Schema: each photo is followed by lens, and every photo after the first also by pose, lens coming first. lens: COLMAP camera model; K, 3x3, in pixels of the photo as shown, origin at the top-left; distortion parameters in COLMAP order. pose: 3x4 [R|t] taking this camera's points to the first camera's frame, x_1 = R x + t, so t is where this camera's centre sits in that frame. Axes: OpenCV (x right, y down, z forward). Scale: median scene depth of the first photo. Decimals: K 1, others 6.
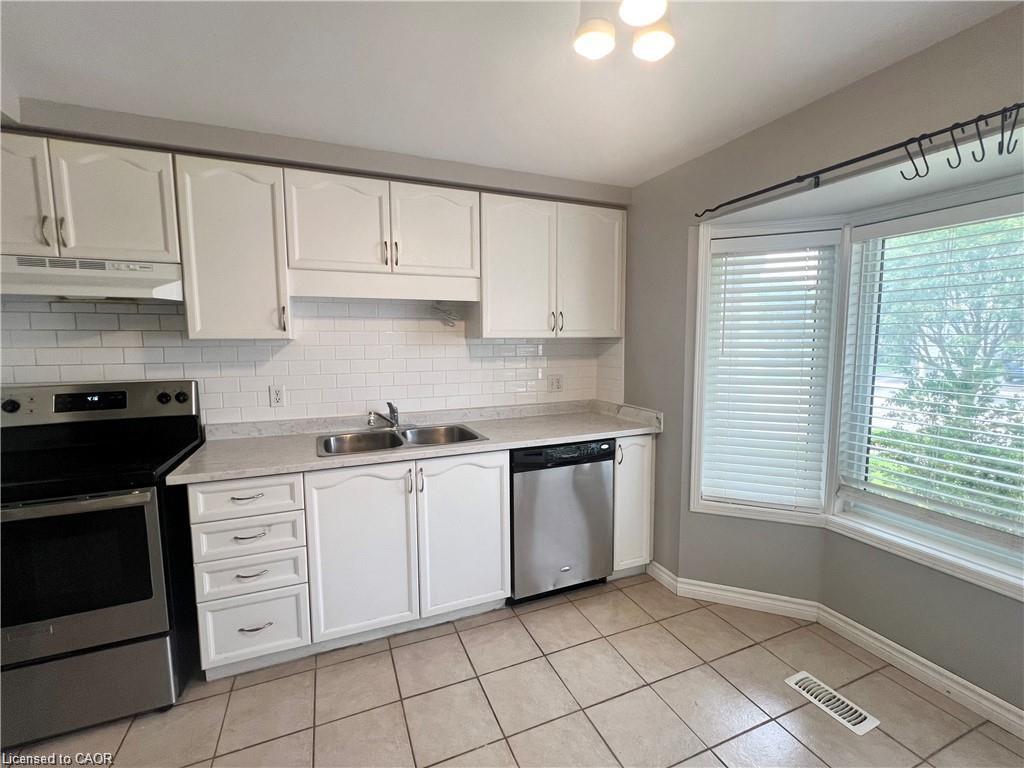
lens RADIAL K [[445.4, 0, 510.2], [0, 445.4, 382.5], [0, 0, 1]] dist [-0.003625, -0.000246]
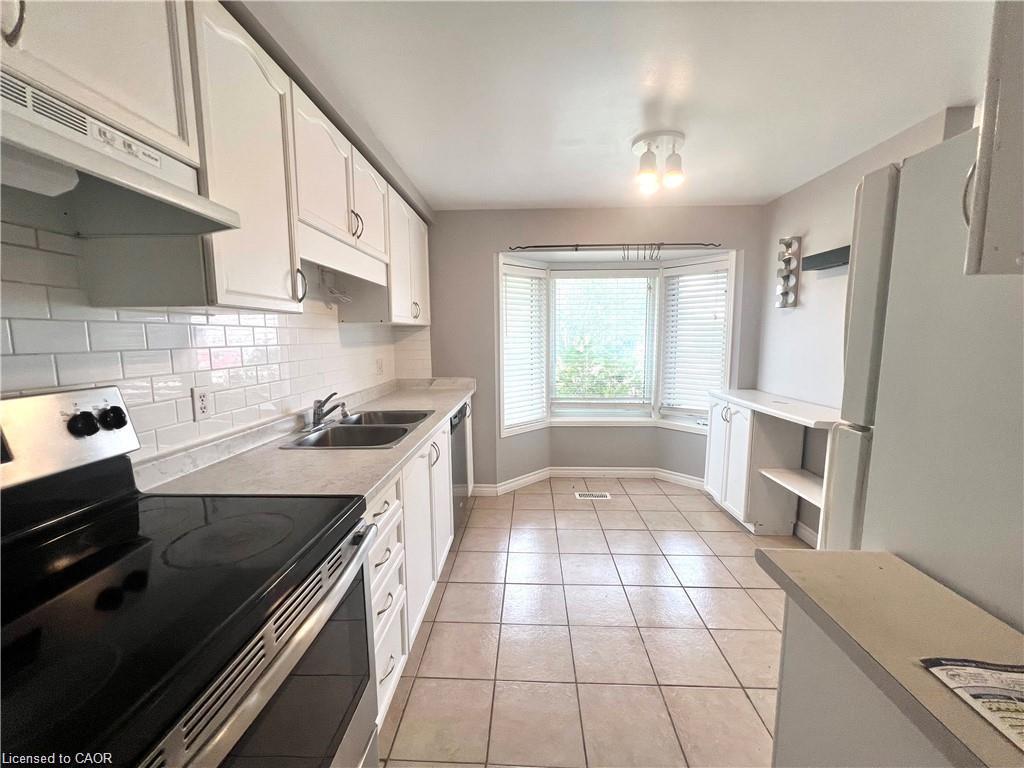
lens RADIAL K [[414.3, 0, 512.3], [0, 414.3, 384.4], [0, 0, 1]] dist [0.000777, 0.000107]
pose [[0.418996, -0.105064, 0.901889, -0.909153], [0.092370, 0.993062, 0.072772, 0.001604], [-0.903278, 0.052816, 0.425794, 0.361475]]
